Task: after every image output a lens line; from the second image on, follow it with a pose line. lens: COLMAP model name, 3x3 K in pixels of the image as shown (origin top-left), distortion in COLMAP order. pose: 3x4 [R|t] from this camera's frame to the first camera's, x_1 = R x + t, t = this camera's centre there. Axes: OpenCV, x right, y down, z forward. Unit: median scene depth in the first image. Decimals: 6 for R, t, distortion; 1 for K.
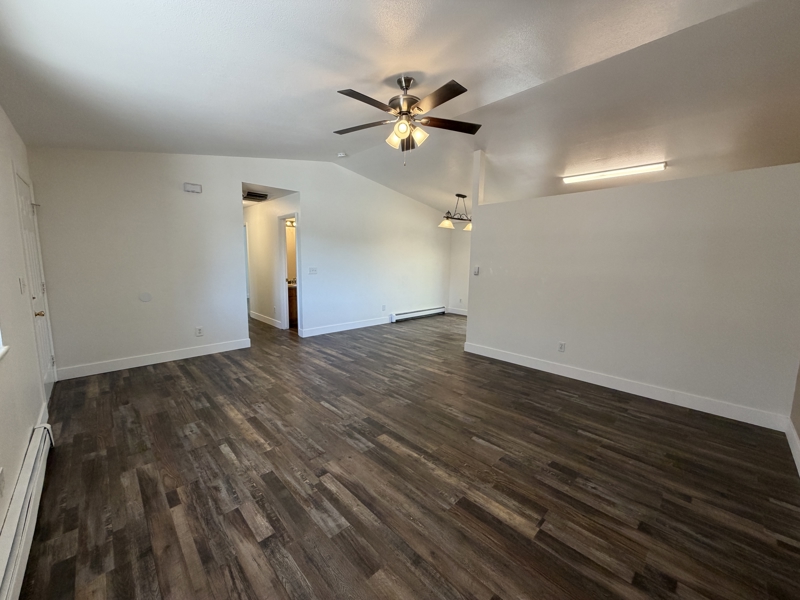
lens RADIAL K [[317.3, 0, 398.0], [0, 317.3, 298.7], [0, 0, 1]] dist [-0.000658, 0.000419]
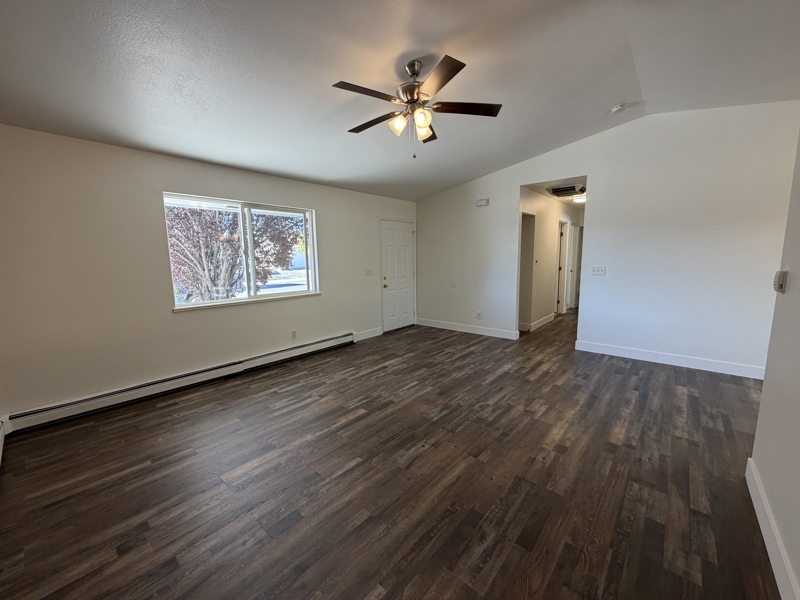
lens RADIAL K [[321.4, 0, 400.0], [0, 321.4, 300.0], [0, 0, 1]] dist [0.001342, 0.000190]
pose [[0.089494, 0.119238, -0.988824, 0.899439], [-0.108095, 0.988106, 0.109368, -0.092205], [0.990104, 0.097099, 0.101318, 0.809965]]
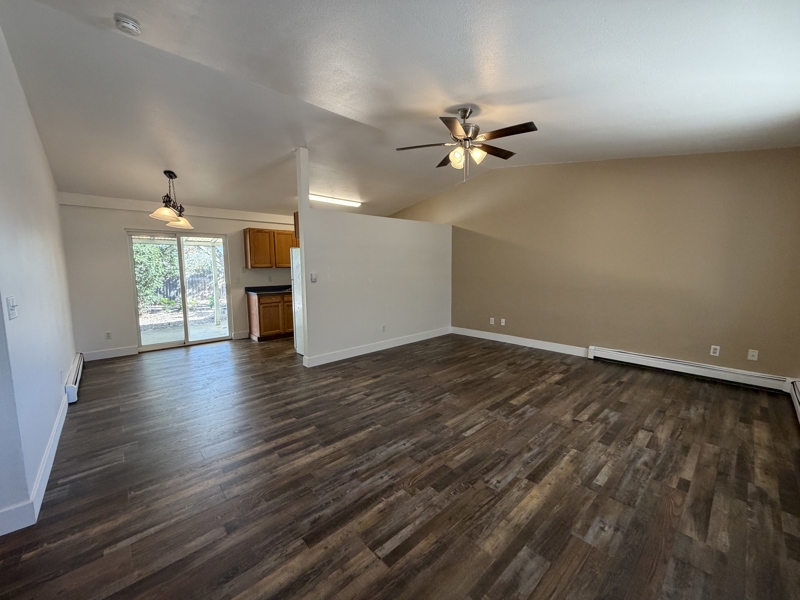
lens RADIAL K [[317.3, 0, 398.0], [0, 317.3, 298.7], [0, 0, 1]] dist [-0.000658, 0.000419]
pose [[0.027459, -0.113937, 0.993108, -1.057766], [0.137095, 0.984525, 0.109161, -0.146614], [-0.990177, 0.133153, 0.042654, 1.118317]]
